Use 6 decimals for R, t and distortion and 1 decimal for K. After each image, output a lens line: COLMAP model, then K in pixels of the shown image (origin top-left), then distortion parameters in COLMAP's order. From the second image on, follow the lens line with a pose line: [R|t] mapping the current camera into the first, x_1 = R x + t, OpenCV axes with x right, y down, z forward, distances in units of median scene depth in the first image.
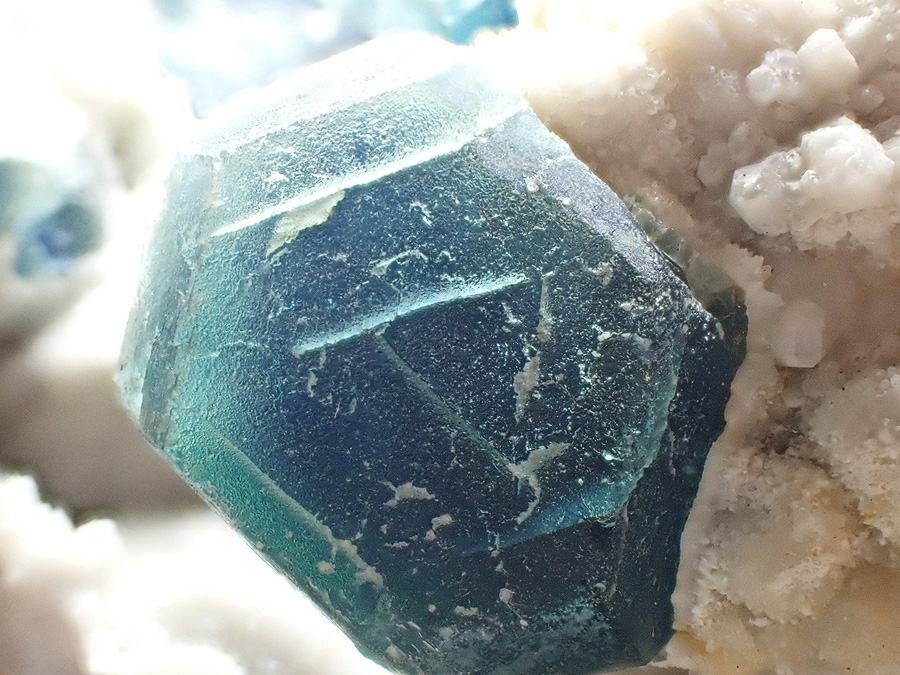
lens RADIAL K [[1893.9, 0, 450.6], [0, 1893.9, 337.5], [0, 0, 1]] dist [0.062249, 0.000000]
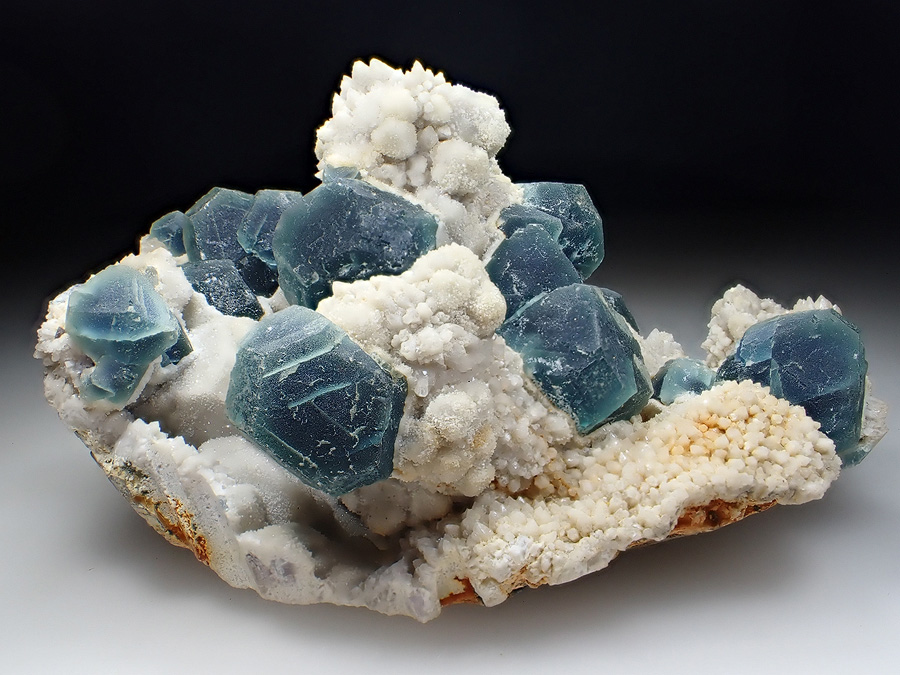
lens RADIAL K [[788.0, 0, 449.5], [0, 788.0, 338.1], [0, 0, 1]] dist [-0.003478, -0.000389]
pose [[0.971003, -0.071515, 0.228122, -0.119720], [0.065517, 0.997280, 0.033771, -0.159454], [-0.229916, -0.017846, 0.973047, -0.568154]]
